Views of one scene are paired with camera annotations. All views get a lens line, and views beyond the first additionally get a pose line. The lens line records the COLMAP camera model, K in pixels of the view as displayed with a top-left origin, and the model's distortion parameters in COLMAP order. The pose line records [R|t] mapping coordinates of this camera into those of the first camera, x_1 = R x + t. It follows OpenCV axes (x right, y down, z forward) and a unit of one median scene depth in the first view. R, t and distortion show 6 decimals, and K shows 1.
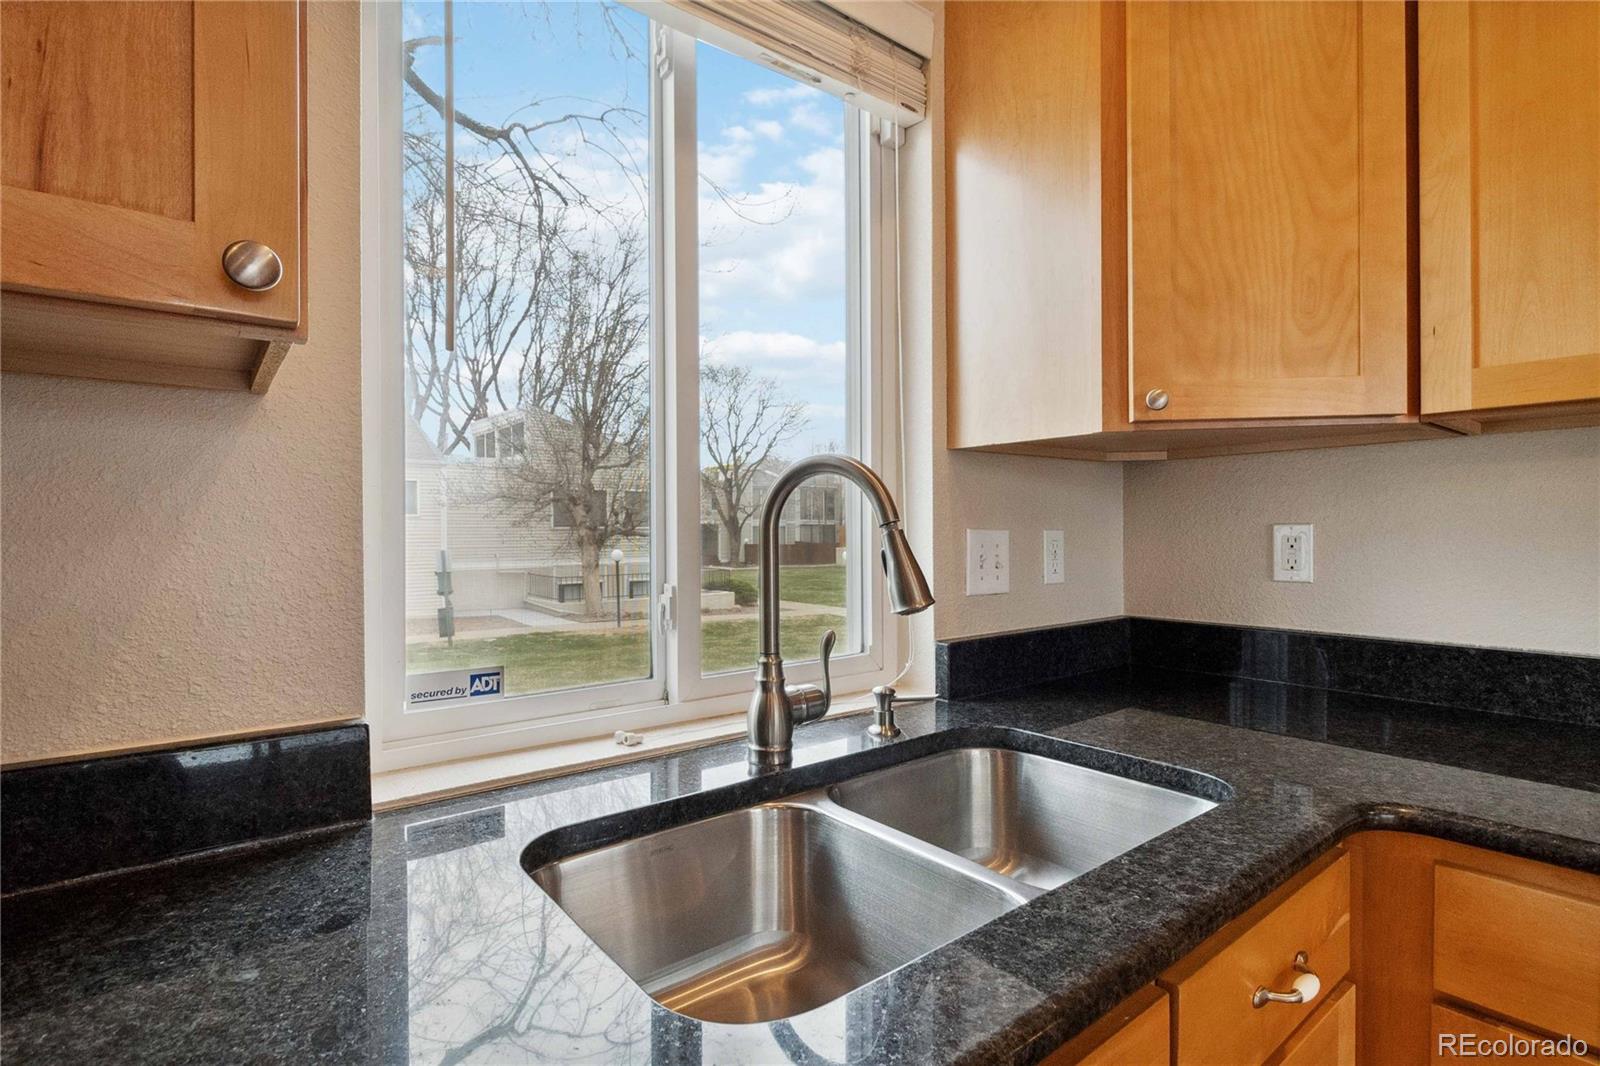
lens RADIAL K [[776.4, 0, 800.0], [0, 776.4, 533.0], [0, 0, 1]] dist [0.000763, 0.000041]
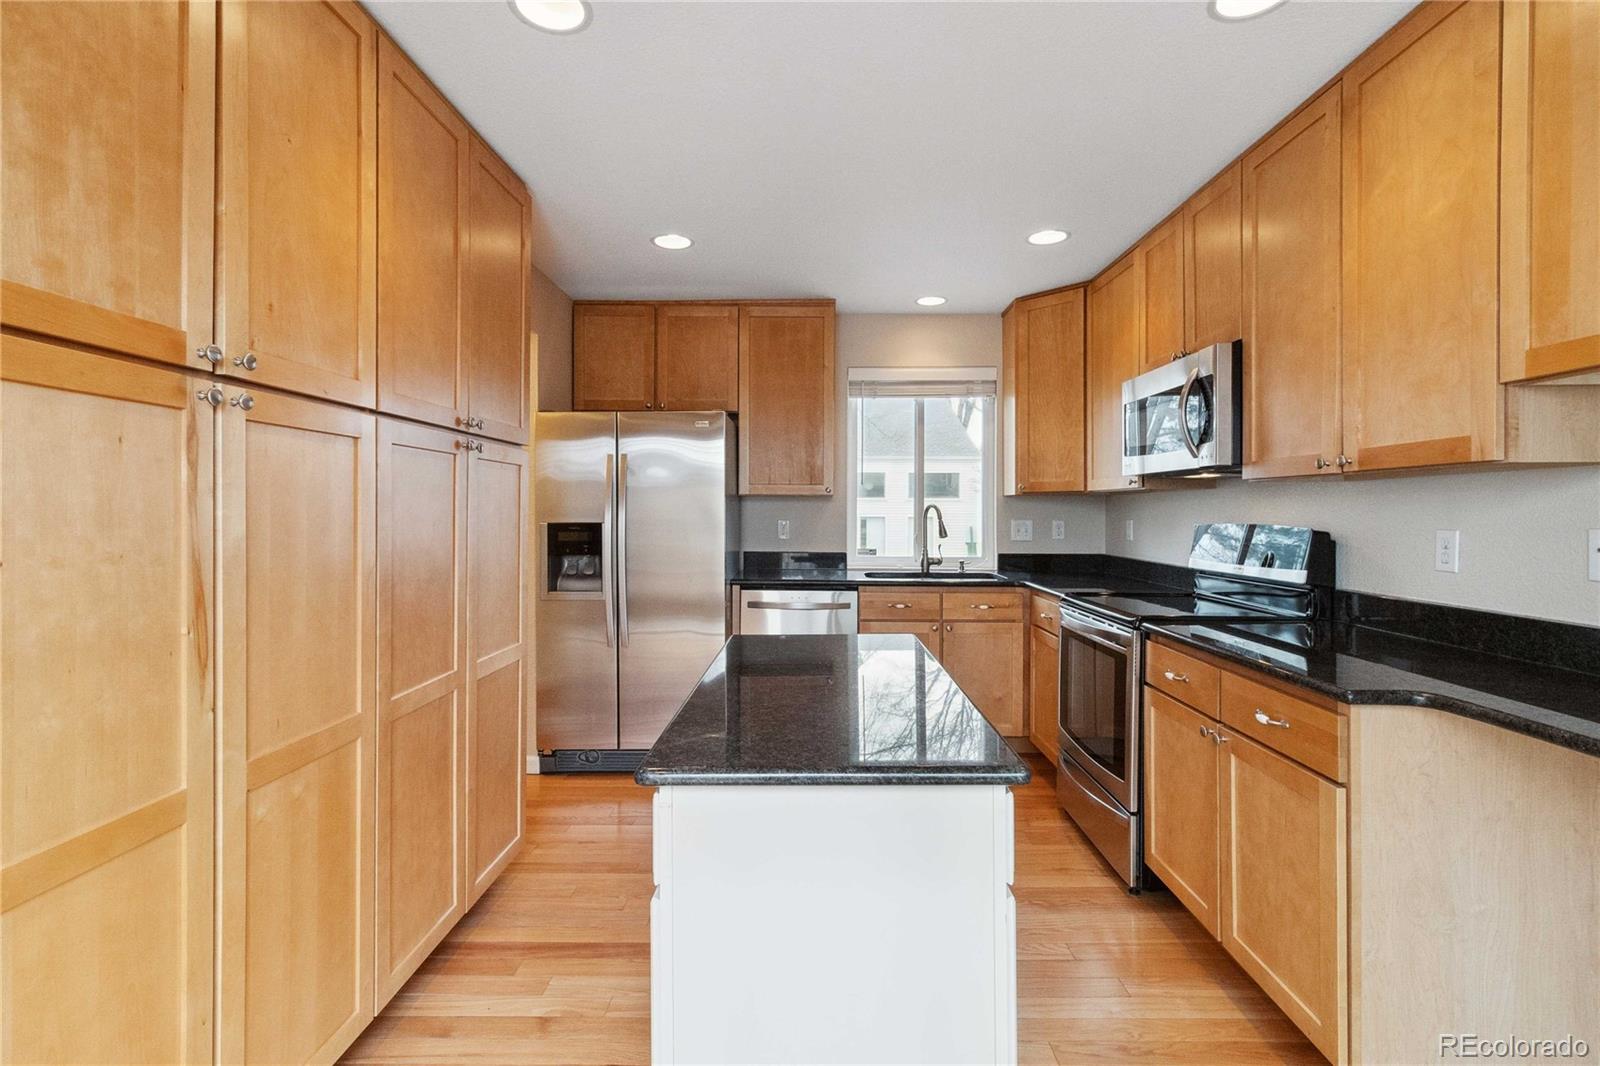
lens RADIAL K [[758.4, 0, 797.5], [0, 758.4, 530.2], [0, 0, 1]] dist [0.004443, 0.000799]
pose [[0.770275, 0.018481, -0.637444, 1.620849], [-0.005024, 0.999725, 0.022913, -0.032677], [0.637692, -0.014447, 0.770156, -2.108302]]
